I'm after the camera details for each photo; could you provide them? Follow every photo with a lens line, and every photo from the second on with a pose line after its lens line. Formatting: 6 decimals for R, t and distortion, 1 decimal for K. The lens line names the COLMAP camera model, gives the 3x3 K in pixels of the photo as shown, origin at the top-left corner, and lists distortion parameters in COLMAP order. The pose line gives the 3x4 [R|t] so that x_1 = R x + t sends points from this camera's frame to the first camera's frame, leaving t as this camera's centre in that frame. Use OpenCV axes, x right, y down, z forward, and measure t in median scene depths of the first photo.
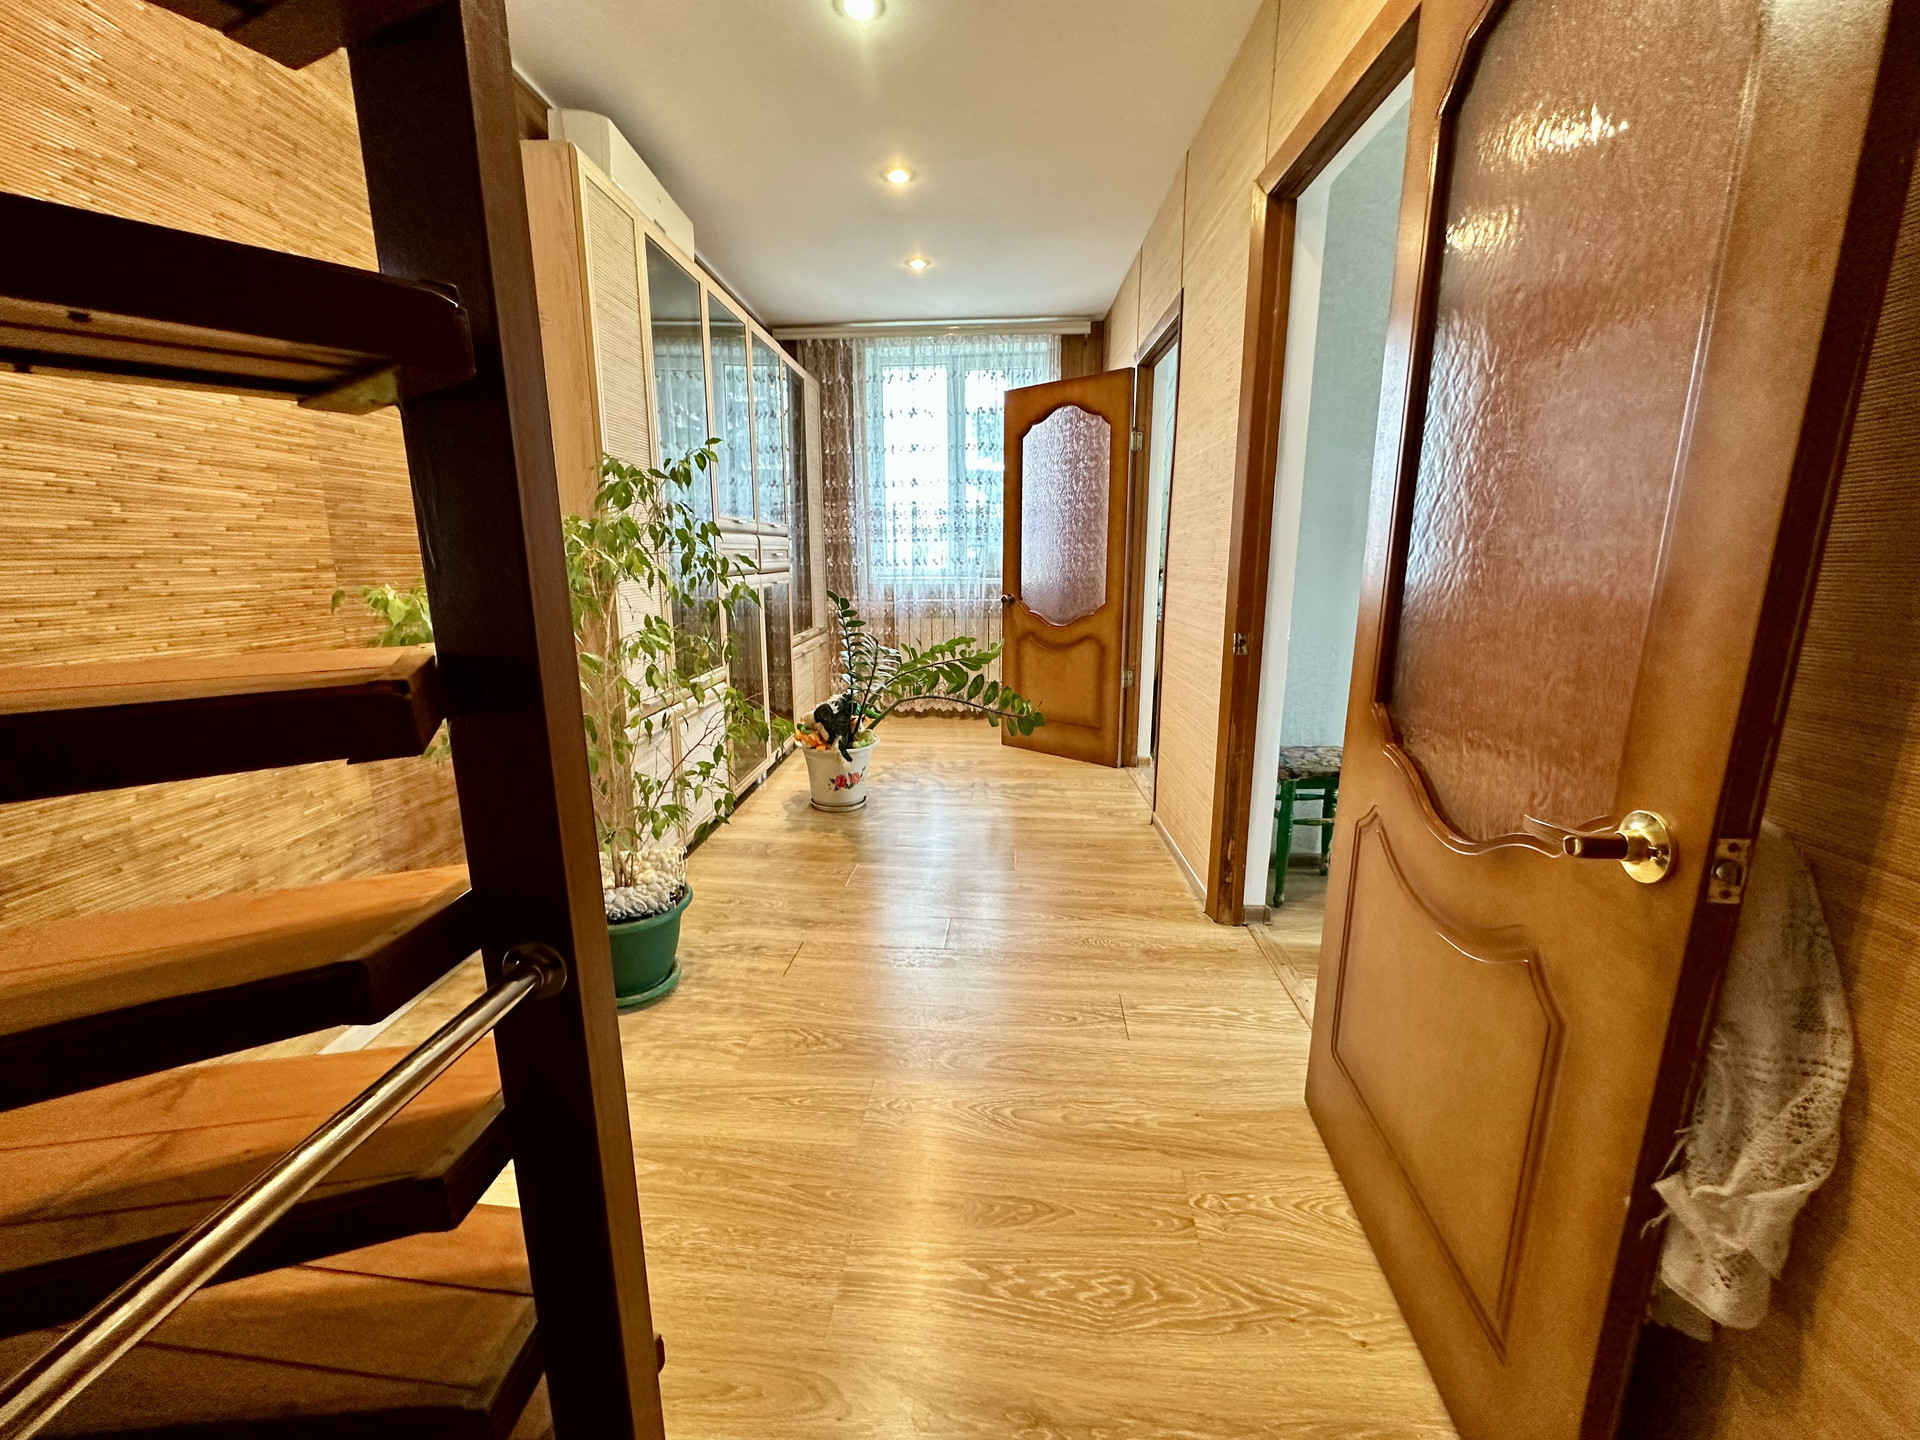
lens RADIAL K [[765.8, 0, 959.4], [0, 765.8, 718.6], [0, 0, 1]] dist [-0.002702, 0.000354]
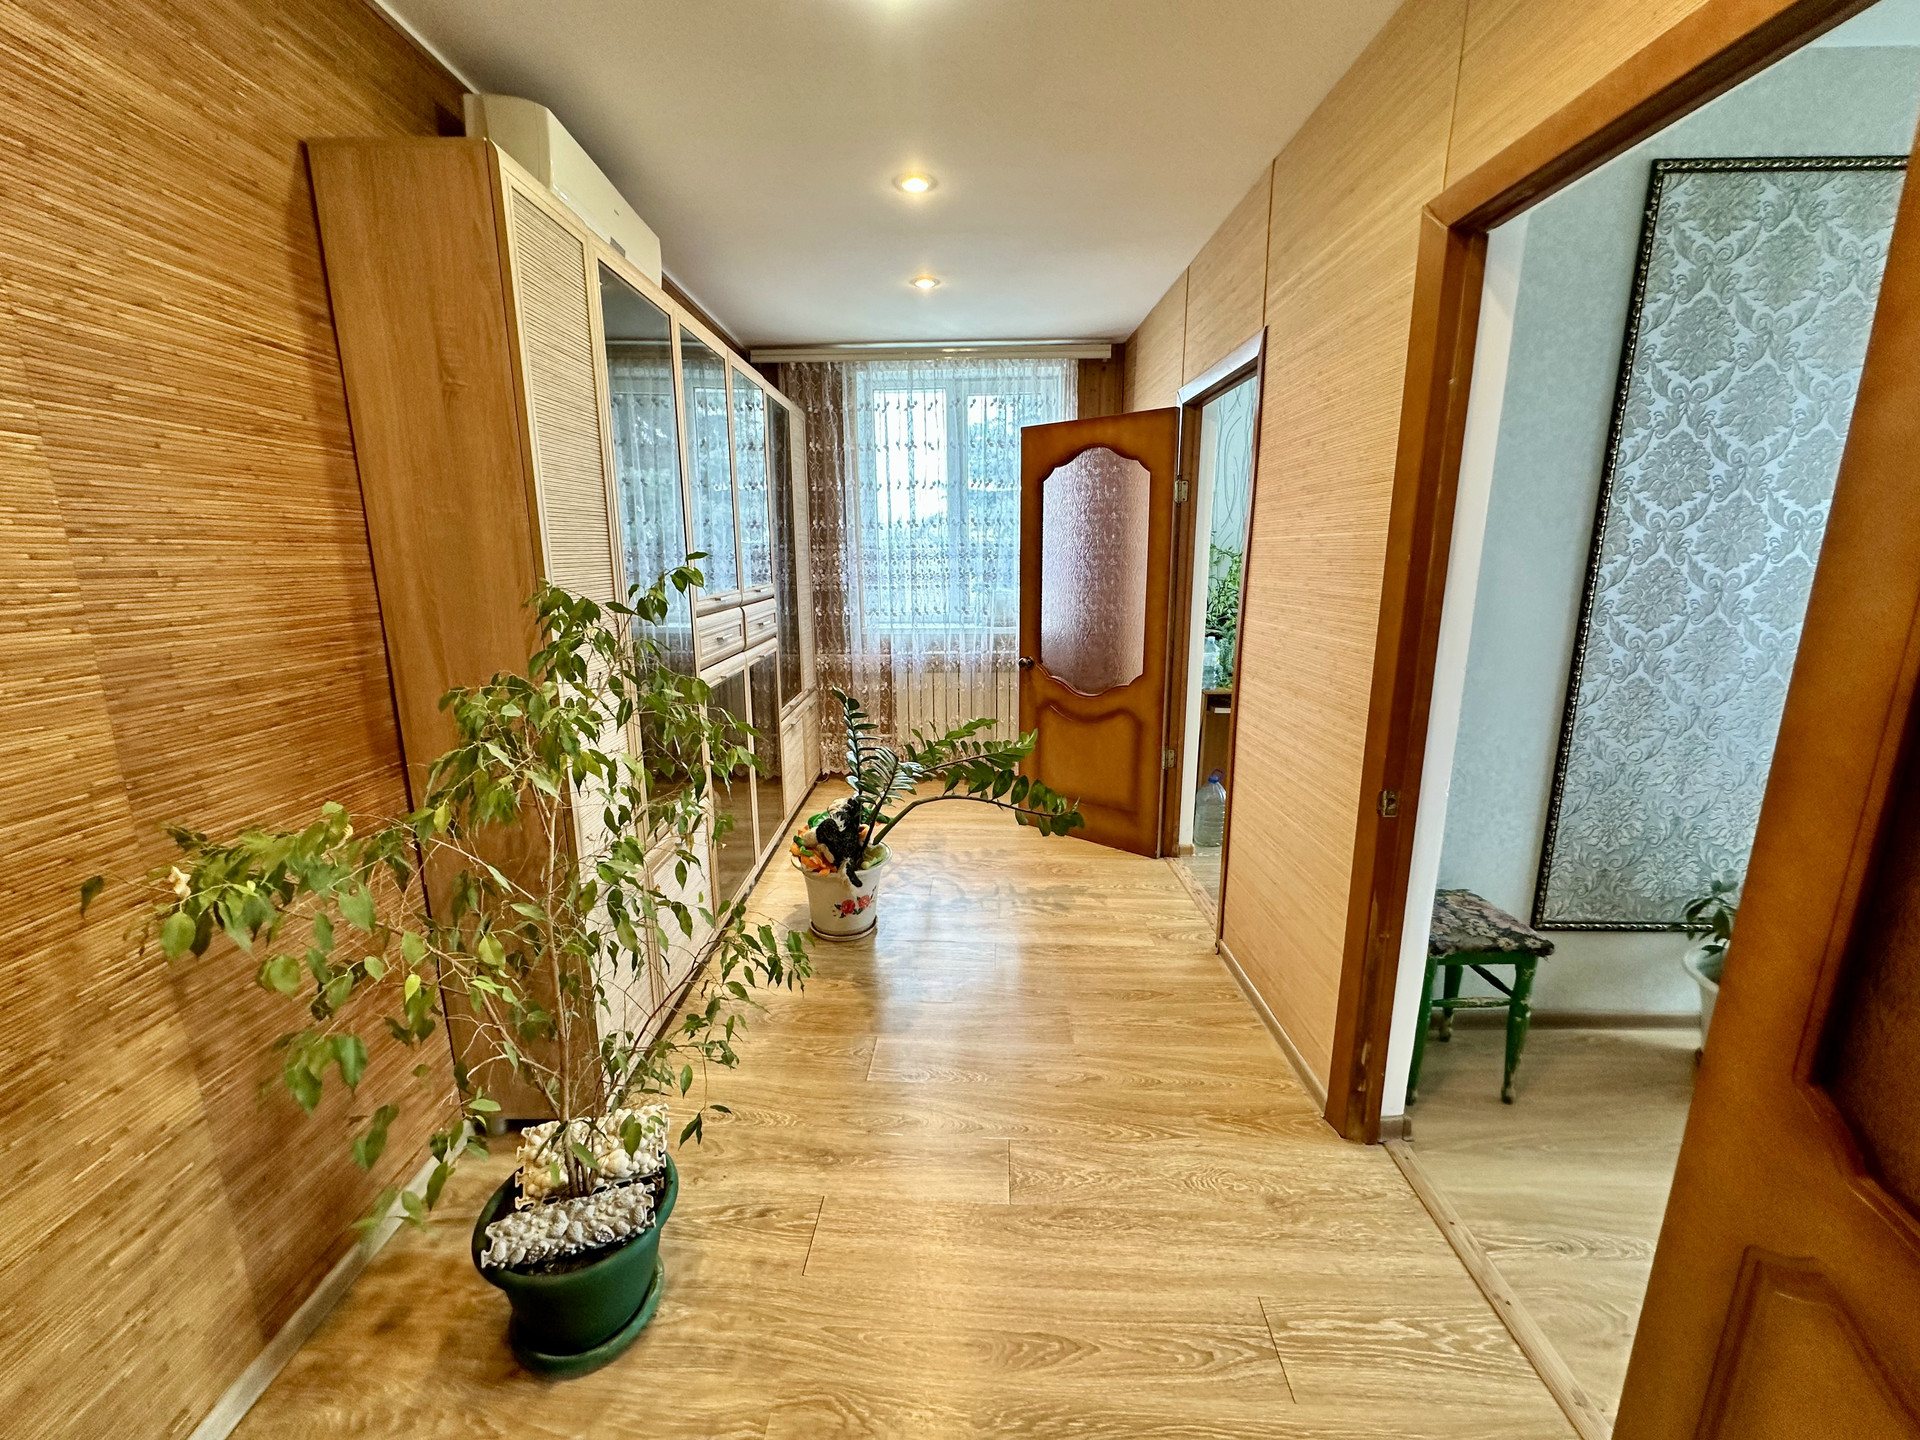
lens RADIAL K [[765.8, 0, 959.4], [0, 765.8, 718.6], [0, 0, 1]] dist [-0.002702, 0.000354]
pose [[0.999211, -0.012804, 0.037586, -0.055876], [0.012610, 0.999906, 0.005402, -0.114541], [-0.037652, -0.004924, 0.999279, 0.144345]]
